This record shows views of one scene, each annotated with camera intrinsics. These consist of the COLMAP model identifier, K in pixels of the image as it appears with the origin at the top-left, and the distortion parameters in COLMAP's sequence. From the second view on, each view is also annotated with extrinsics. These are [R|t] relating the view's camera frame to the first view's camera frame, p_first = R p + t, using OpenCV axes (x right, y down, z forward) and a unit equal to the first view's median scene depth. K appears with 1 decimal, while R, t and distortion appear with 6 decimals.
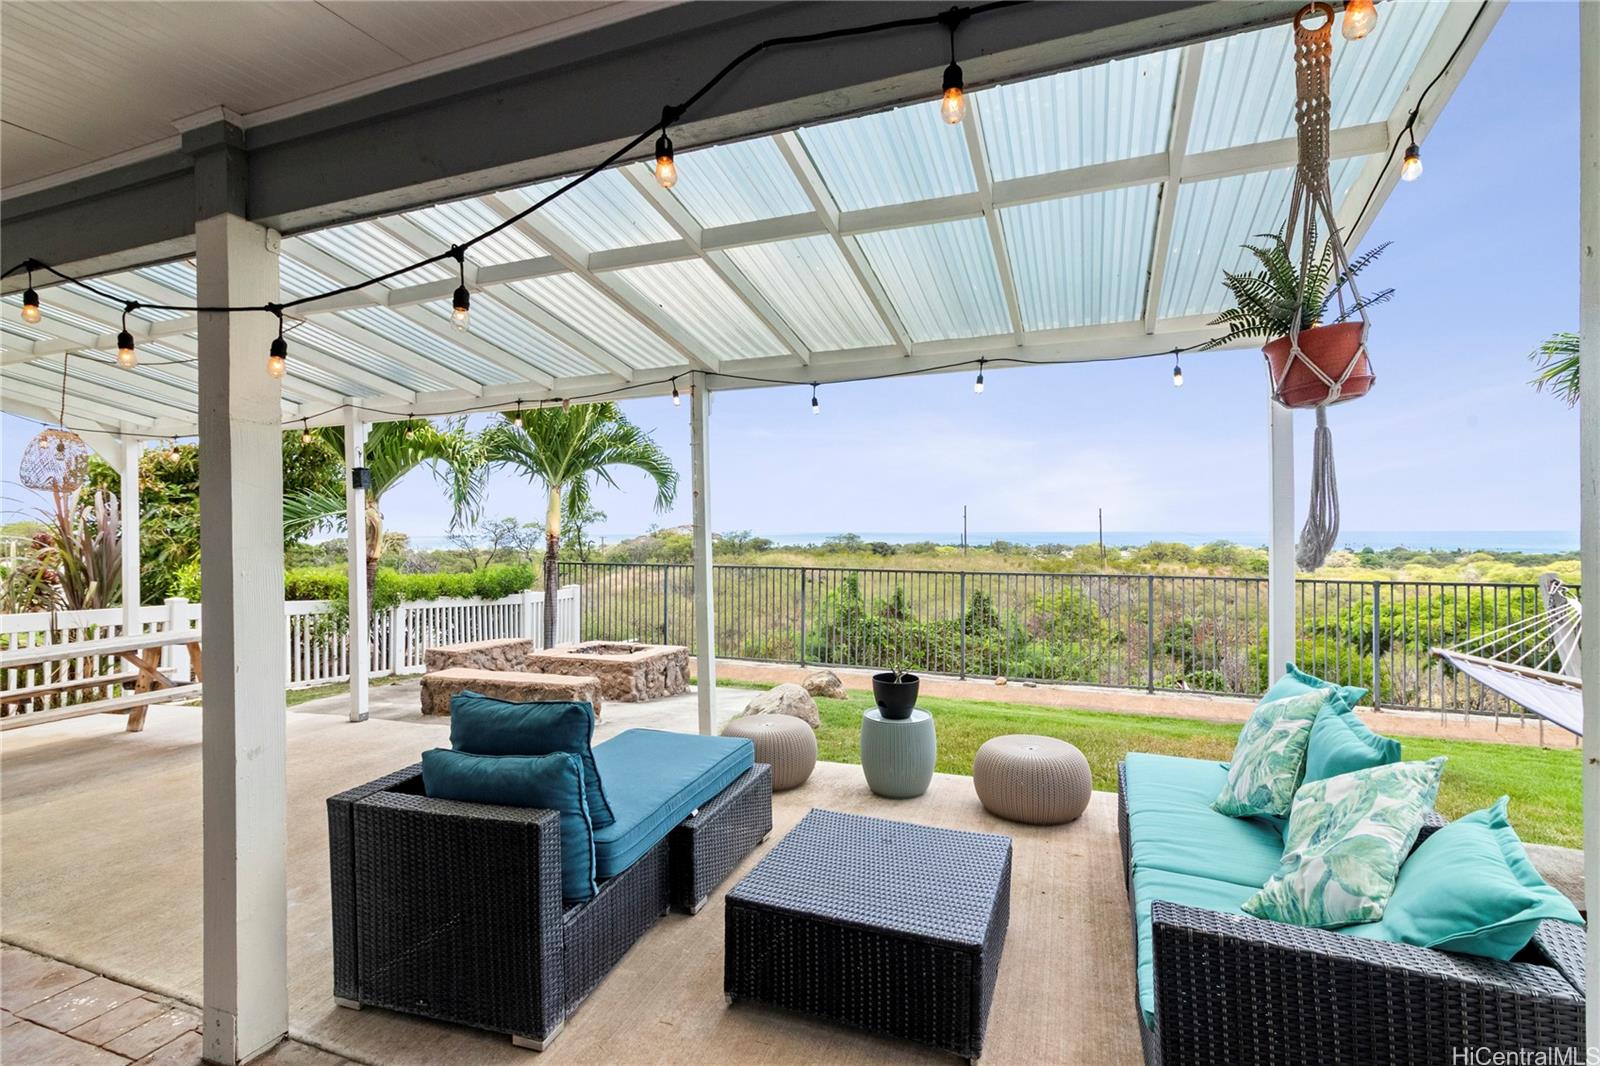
lens RADIAL K [[766.1, 0, 800.0], [0, 766.1, 533.0], [0, 0, 1]] dist [0.002828, 0.000958]
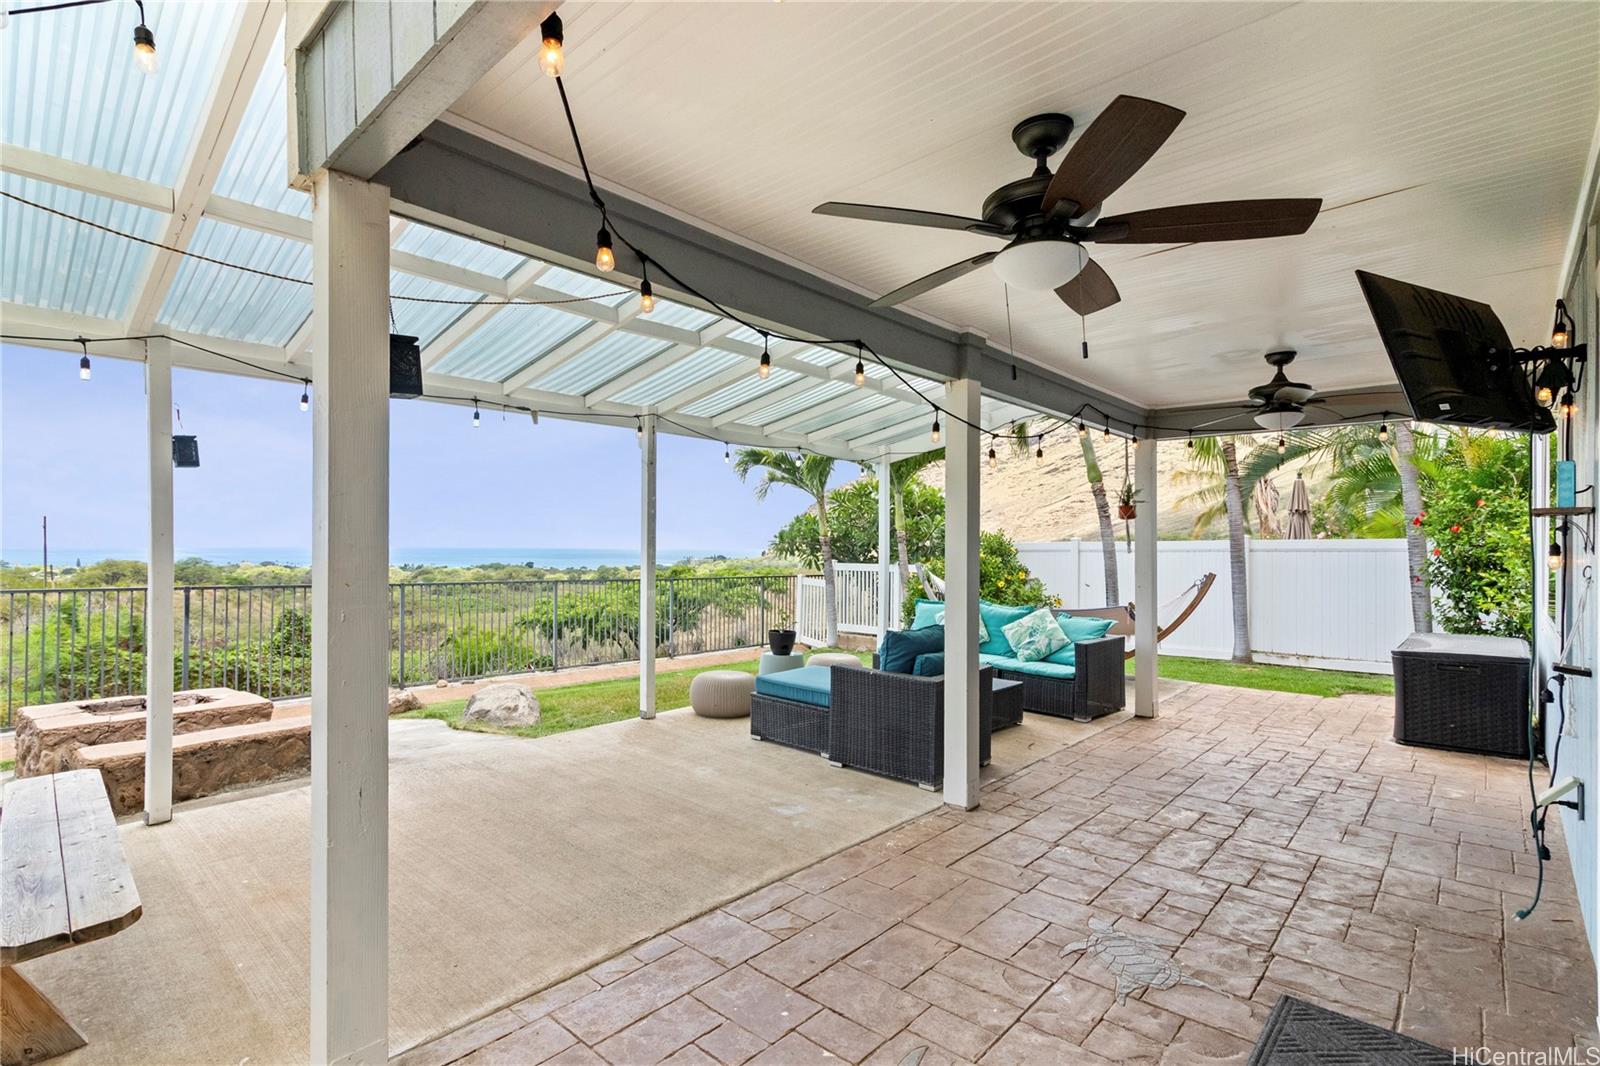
lens RADIAL K [[766.1, 0, 800.0], [0, 766.1, 533.0], [0, 0, 1]] dist [0.002828, 0.000958]
pose [[0.368956, 0.032196, 0.928889, -1.296901], [-0.010143, 0.999480, -0.030613, 0.022436], [-0.929392, 0.001873, 0.369090, 0.324448]]
